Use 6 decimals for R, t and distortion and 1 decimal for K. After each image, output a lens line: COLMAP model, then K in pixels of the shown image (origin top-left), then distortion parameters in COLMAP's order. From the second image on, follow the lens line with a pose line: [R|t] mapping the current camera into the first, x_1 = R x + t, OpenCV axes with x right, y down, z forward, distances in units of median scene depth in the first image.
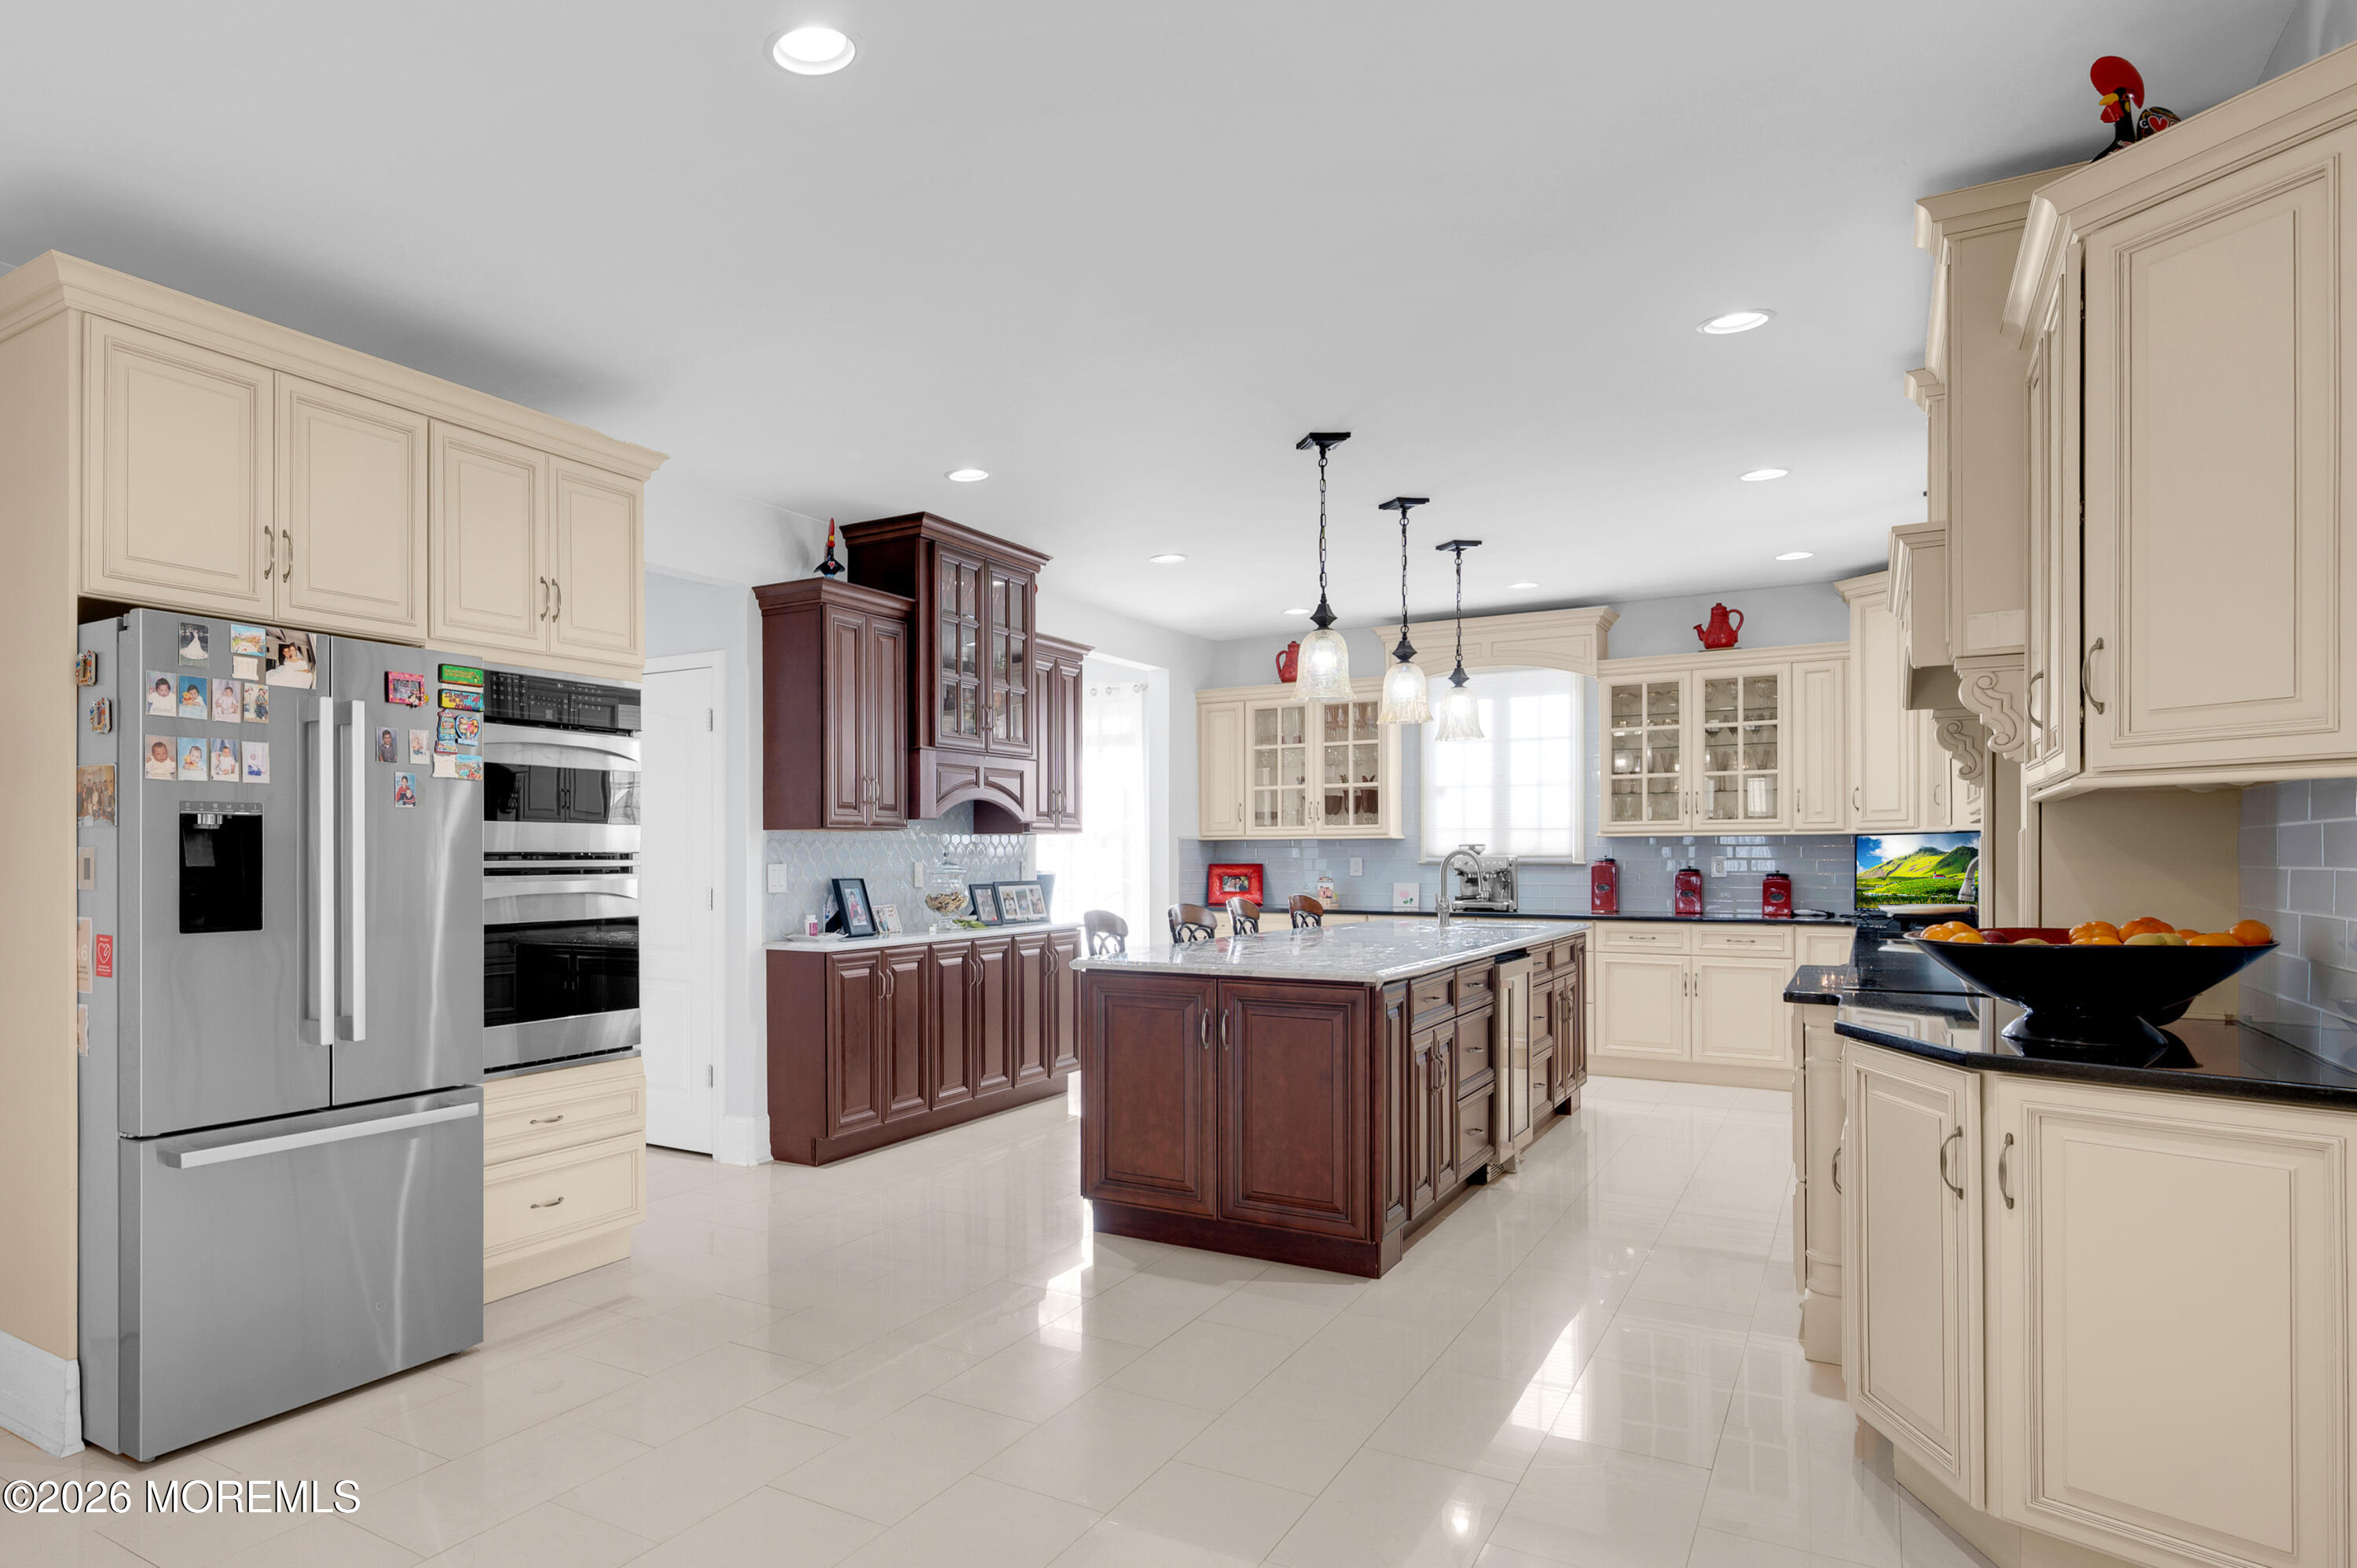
lens RADIAL K [[1411.0, 0, 781.6], [0, 1411.0, 854.8], [0, 0, 1]] dist [-0.000365, 0.000152]
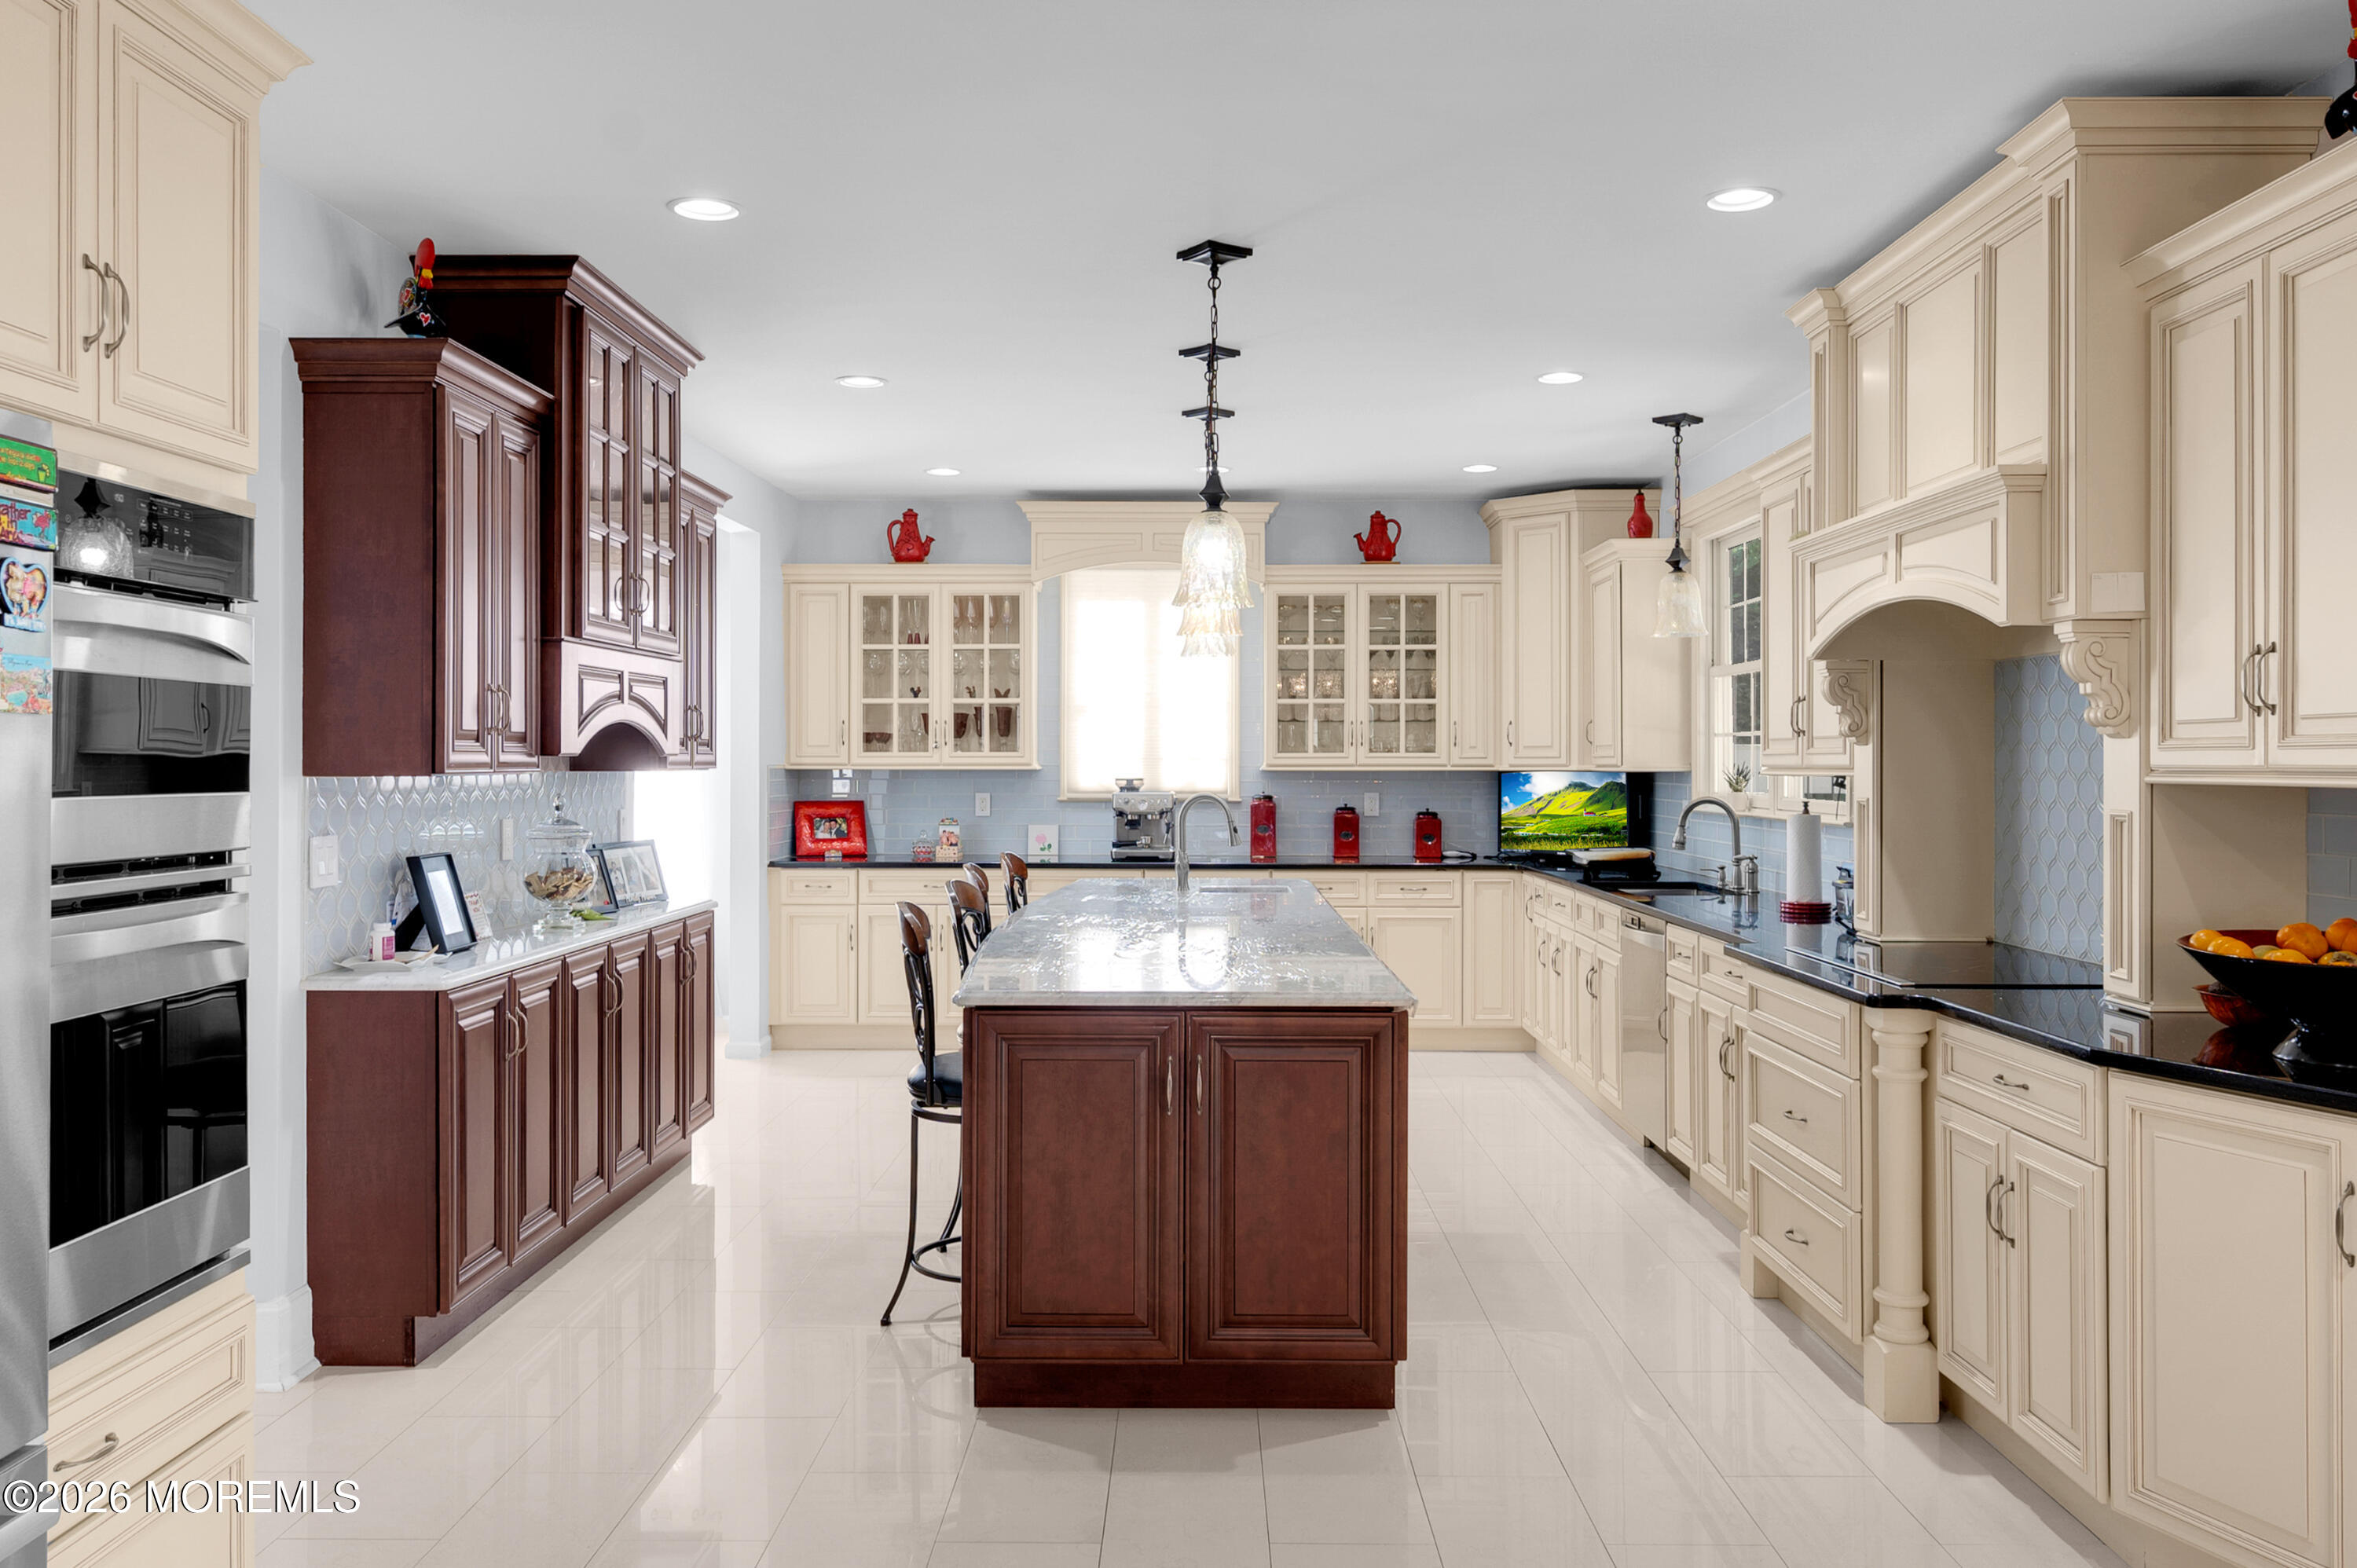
lens RADIAL K [[1783.6, 0, 1167.3], [0, 1783.6, 754.2], [0, 0, 1]] dist [0.002297, -0.001443]
pose [[0.800595, 0.005690, 0.599179, -0.129326], [-0.004025, 0.999983, -0.004118, -0.019853], [-0.599192, 0.000885, 0.800605, 0.184976]]
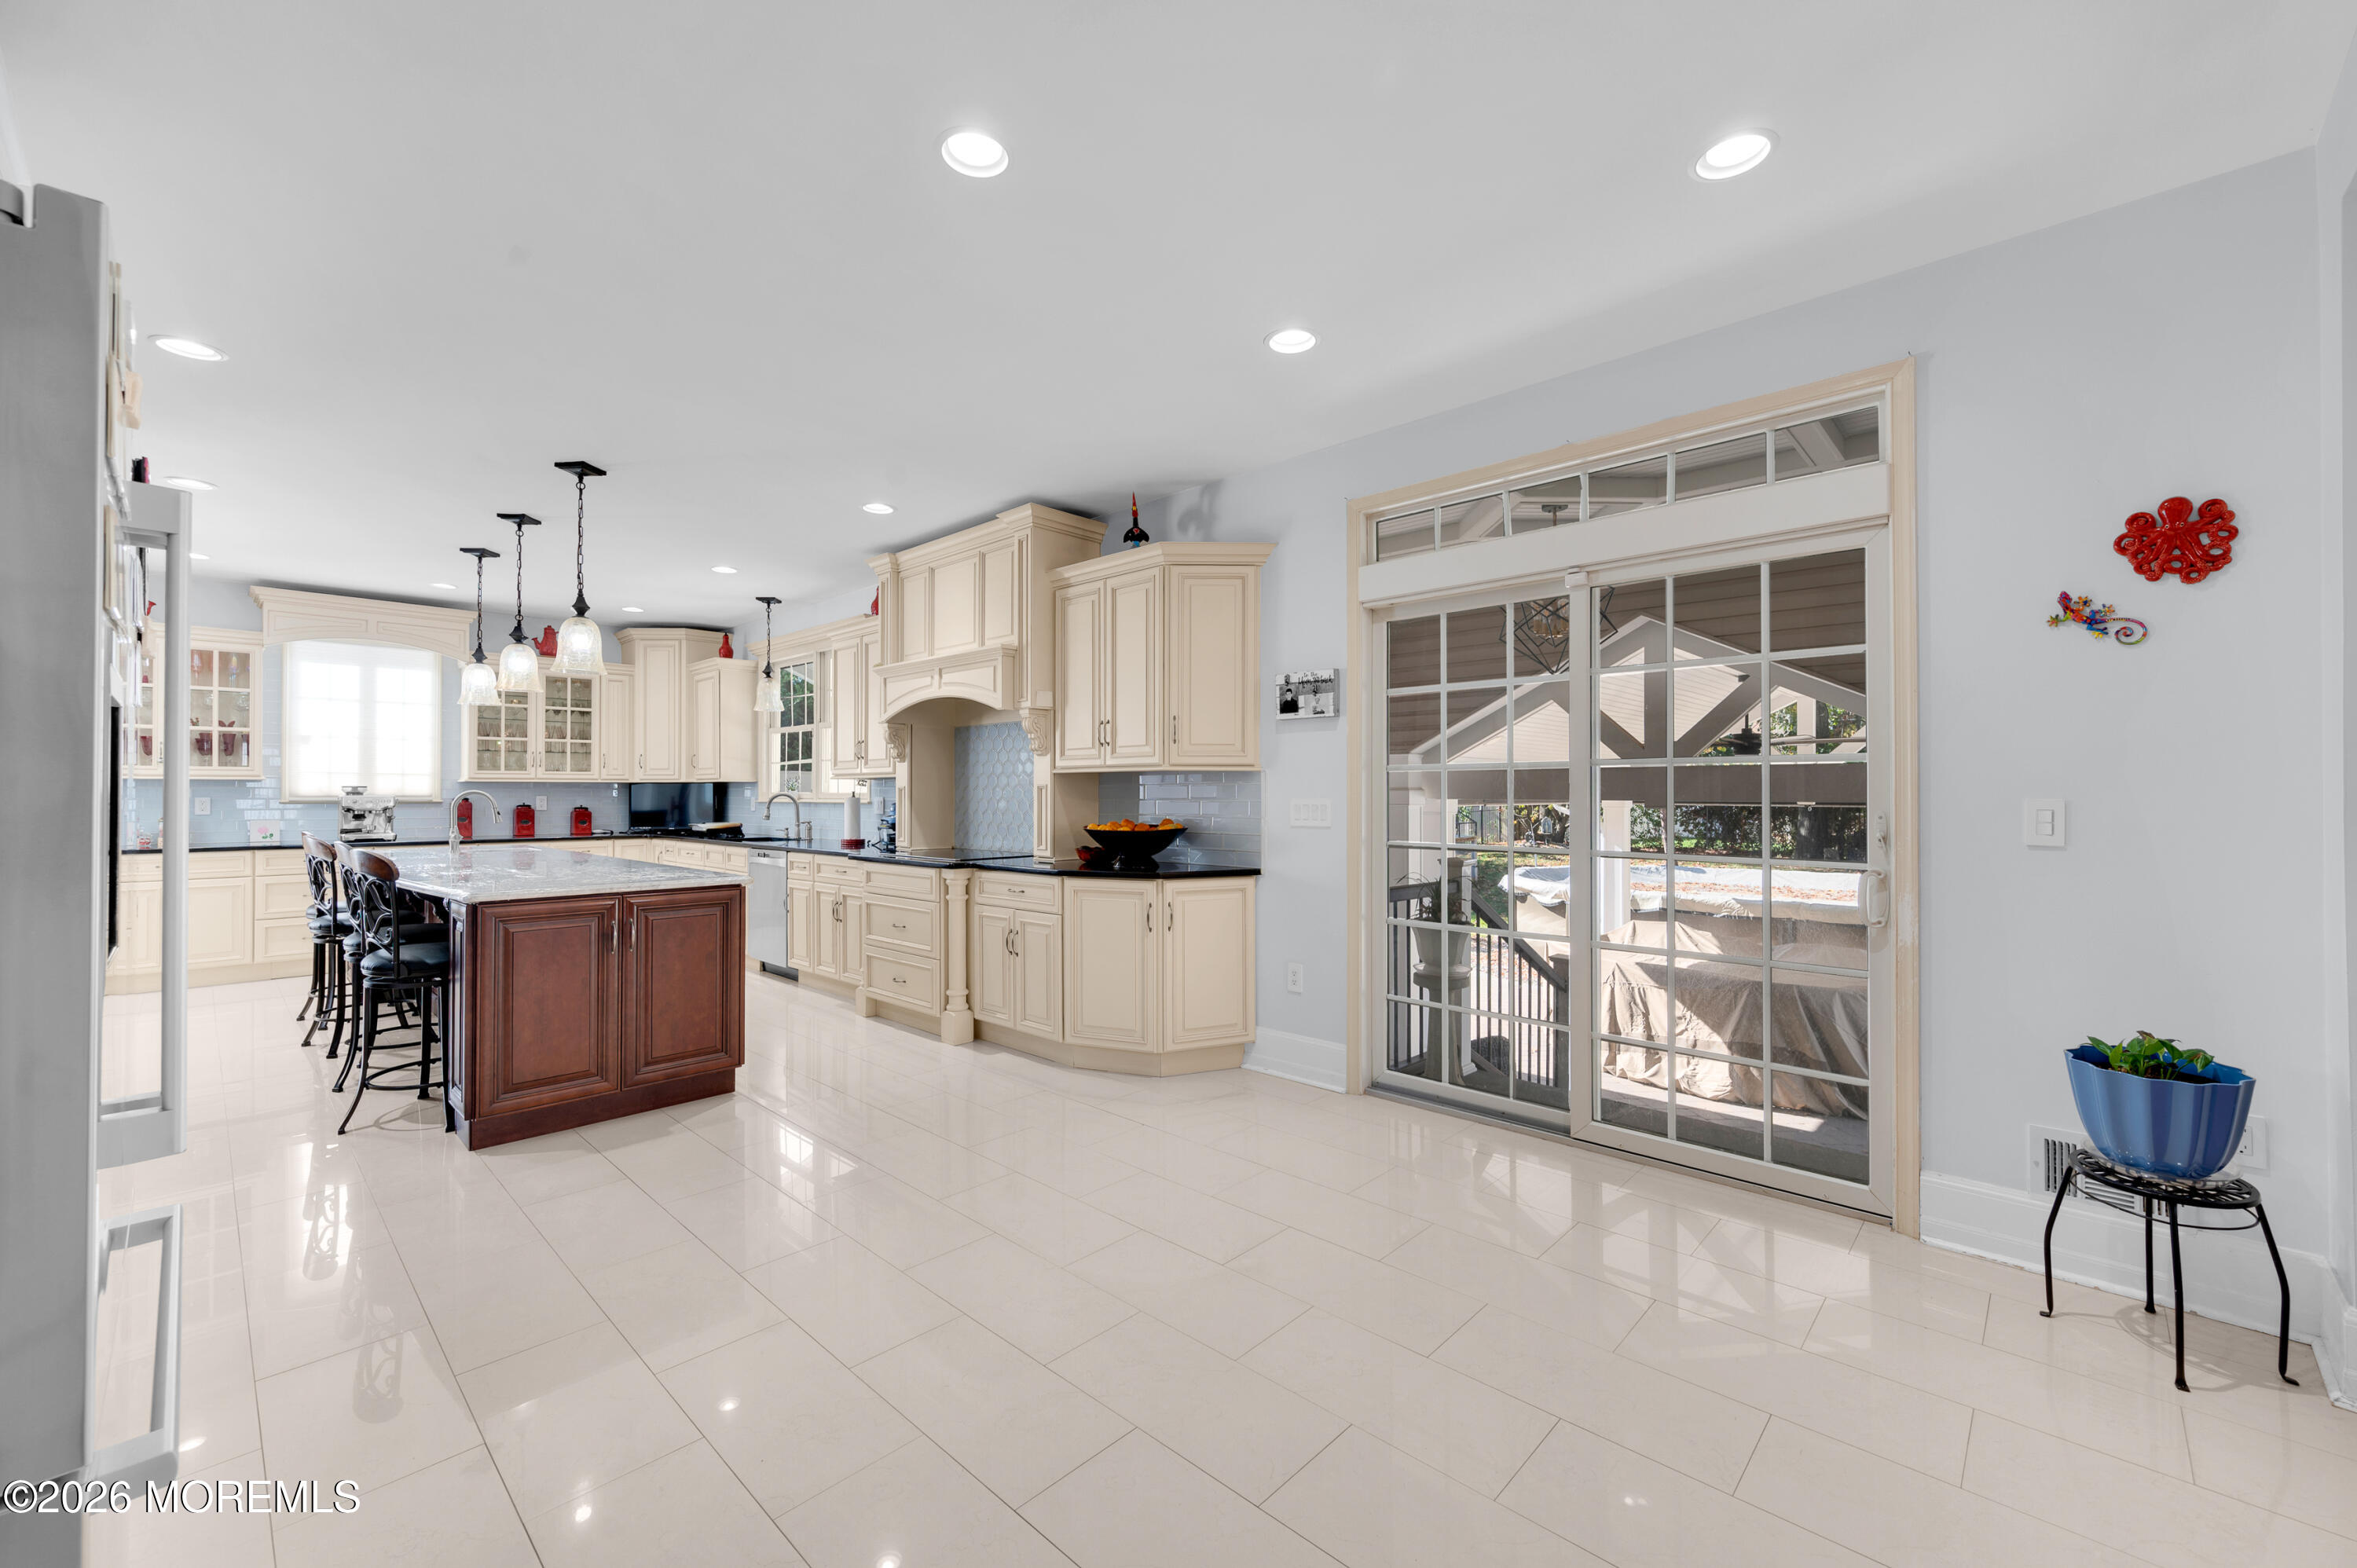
lens RADIAL K [[947.5, 0, 1178.5], [0, 947.5, 784.0], [0, 0, 1]] dist [-0.001212, -0.000382]
pose [[0.100461, 0.011992, 0.994869, -0.277814], [-0.000439, 0.999928, -0.012008, 0.000185], [-0.994941, 0.000769, 0.100459, 0.256797]]
